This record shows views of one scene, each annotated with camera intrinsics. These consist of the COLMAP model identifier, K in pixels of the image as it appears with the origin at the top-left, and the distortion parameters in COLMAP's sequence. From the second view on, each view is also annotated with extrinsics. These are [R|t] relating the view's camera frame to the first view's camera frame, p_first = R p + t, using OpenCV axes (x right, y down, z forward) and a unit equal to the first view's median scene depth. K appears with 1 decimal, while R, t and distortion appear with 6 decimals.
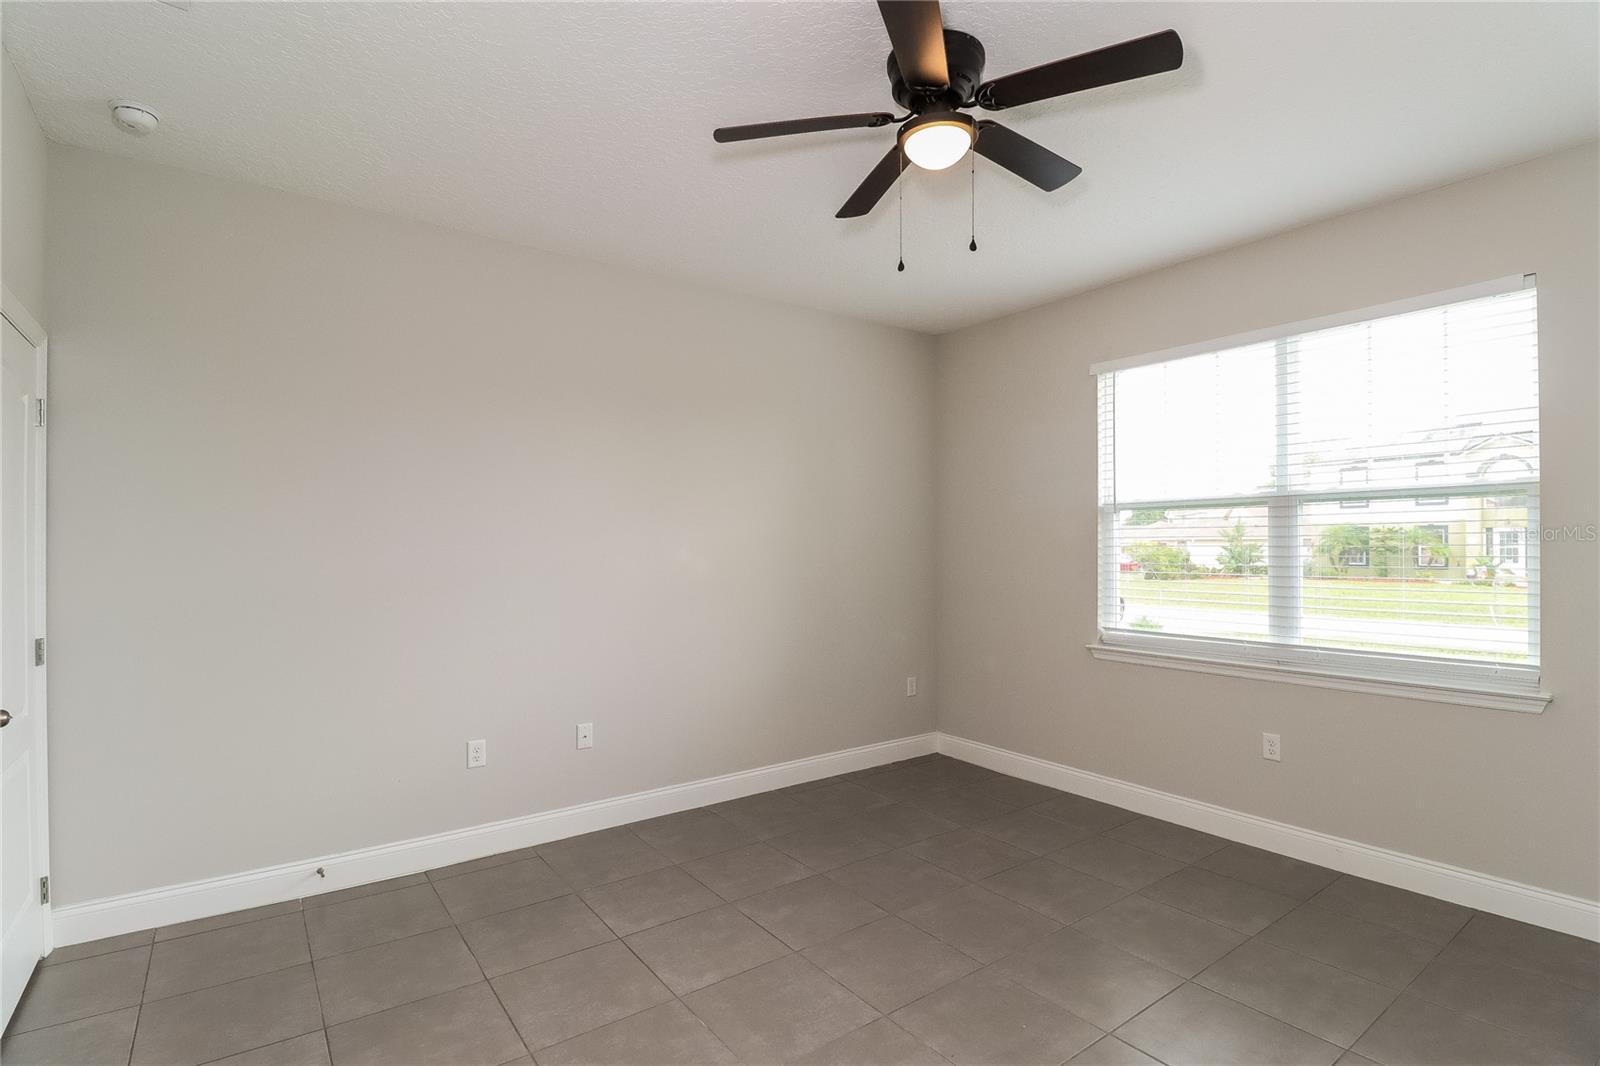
lens RADIAL K [[758.9, 0, 807.5], [0, 758.9, 545.6], [0, 0, 1]] dist [0.013862, -0.012440]
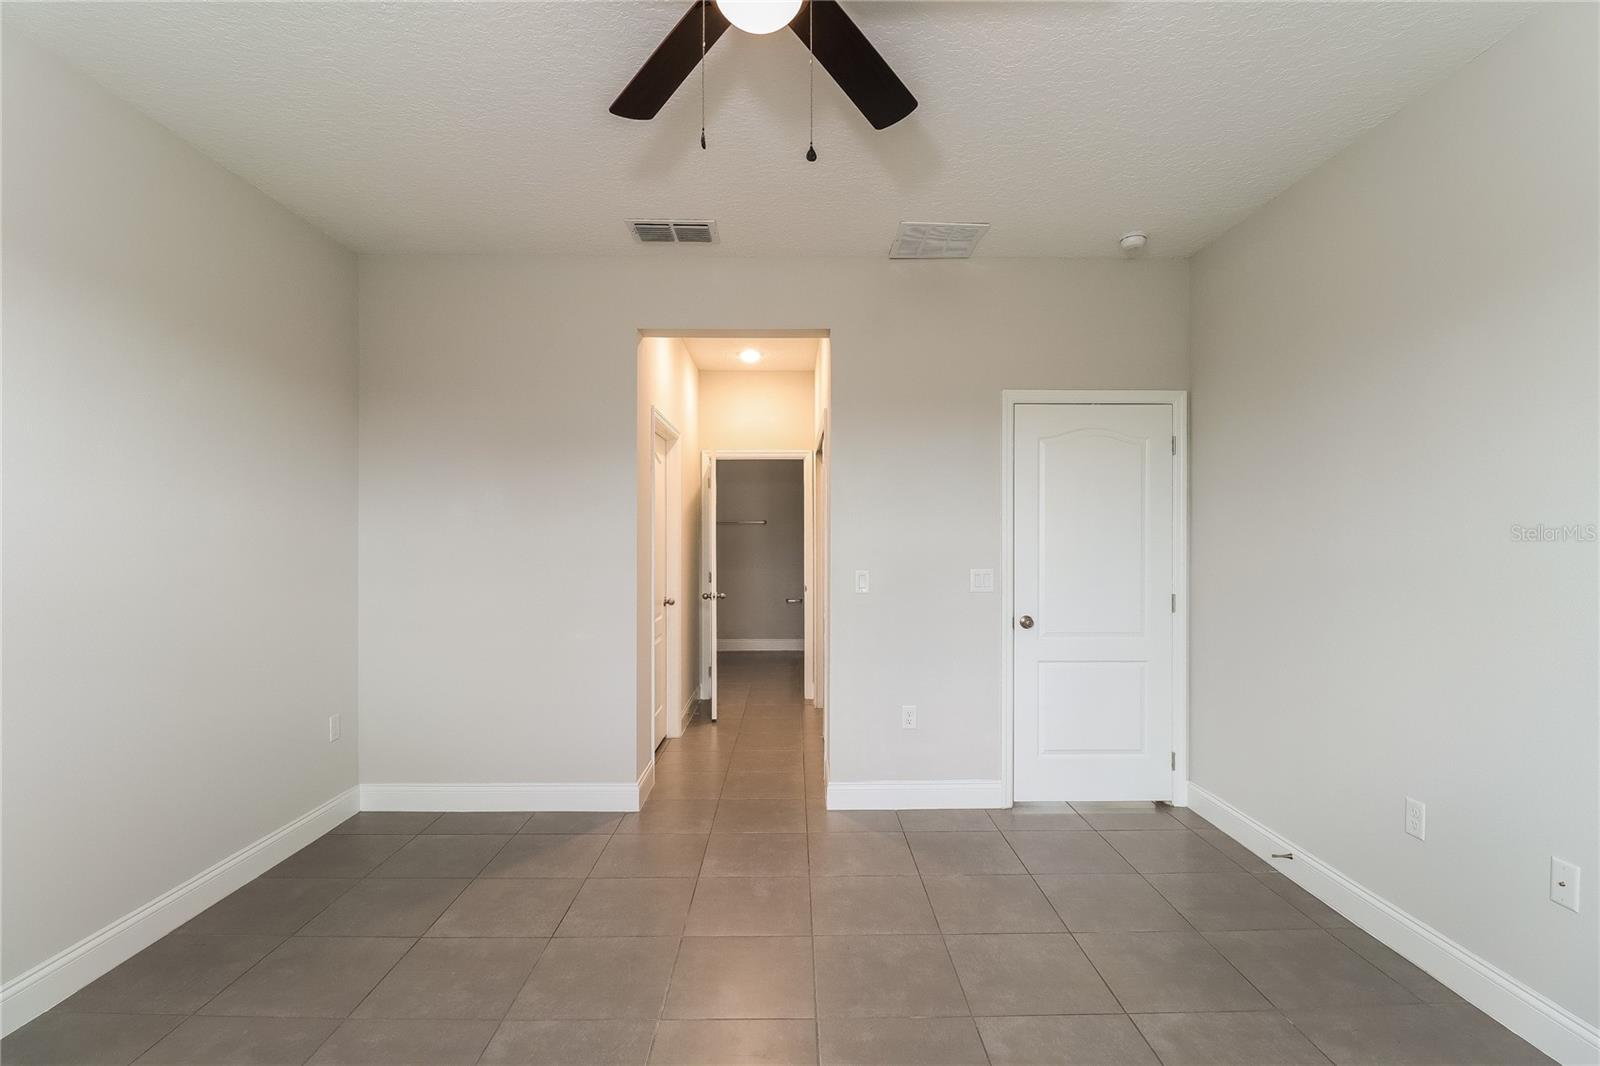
lens RADIAL K [[758.9, 0, 807.5], [0, 758.9, 545.6], [0, 0, 1]] dist [0.013862, -0.012440]
pose [[-0.579822, 0.004848, -0.814729, 0.644150], [0.007029, 0.999975, 0.000948, 0.013166], [0.814713, -0.005177, -0.579841, 1.260791]]
